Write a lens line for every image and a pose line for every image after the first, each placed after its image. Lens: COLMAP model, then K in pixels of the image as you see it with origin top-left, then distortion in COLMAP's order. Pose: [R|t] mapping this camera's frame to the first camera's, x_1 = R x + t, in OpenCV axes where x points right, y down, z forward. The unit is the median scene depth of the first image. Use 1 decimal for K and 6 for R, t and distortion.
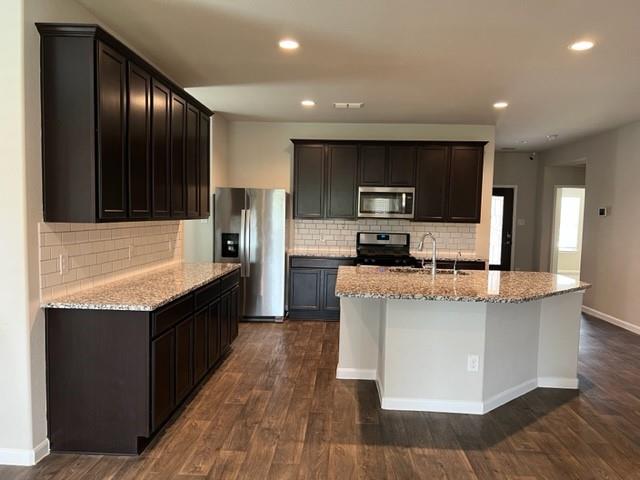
lens RADIAL K [[483.5, 0, 320.5], [0, 483.5, 249.8], [0, 0, 1]] dist [0.029262, -0.026832]
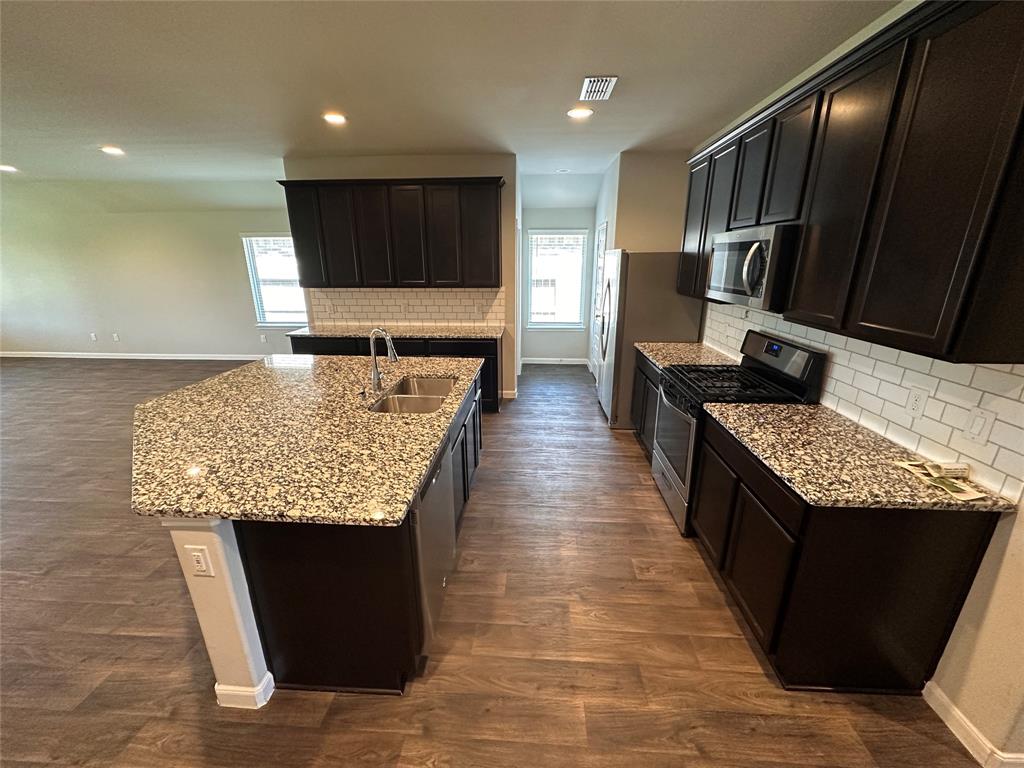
lens RADIAL K [[407.9, 0, 507.2], [0, 407.9, 384.4], [0, 0, 1]] dist [-0.005636, 0.001305]
pose [[-0.014726, 0.270656, -0.962564, 0.790721], [-0.074054, 0.959729, 0.270992, -0.122583], [0.997146, 0.075272, 0.005910, 1.215781]]
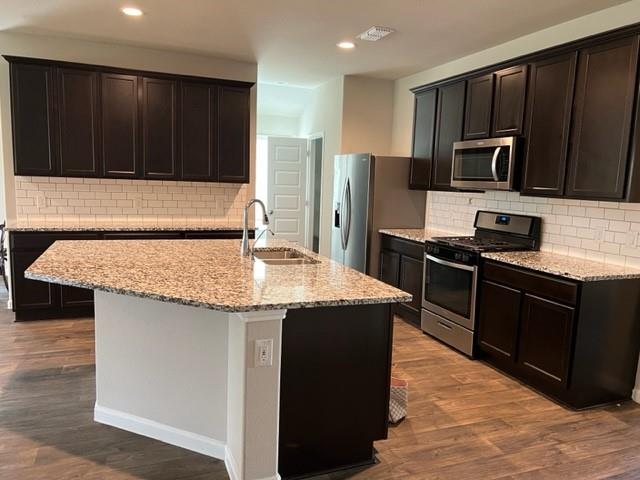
lens RADIAL K [[483.5, 0, 318.5], [0, 483.5, 245.2], [0, 0, 1]] dist [0.029262, -0.026832]
pose [[0.411982, 0.114133, -0.904016, 0.974383], [-0.095852, 0.992048, 0.081565, -0.034980], [0.906137, 0.053048, 0.419646, 0.822455]]
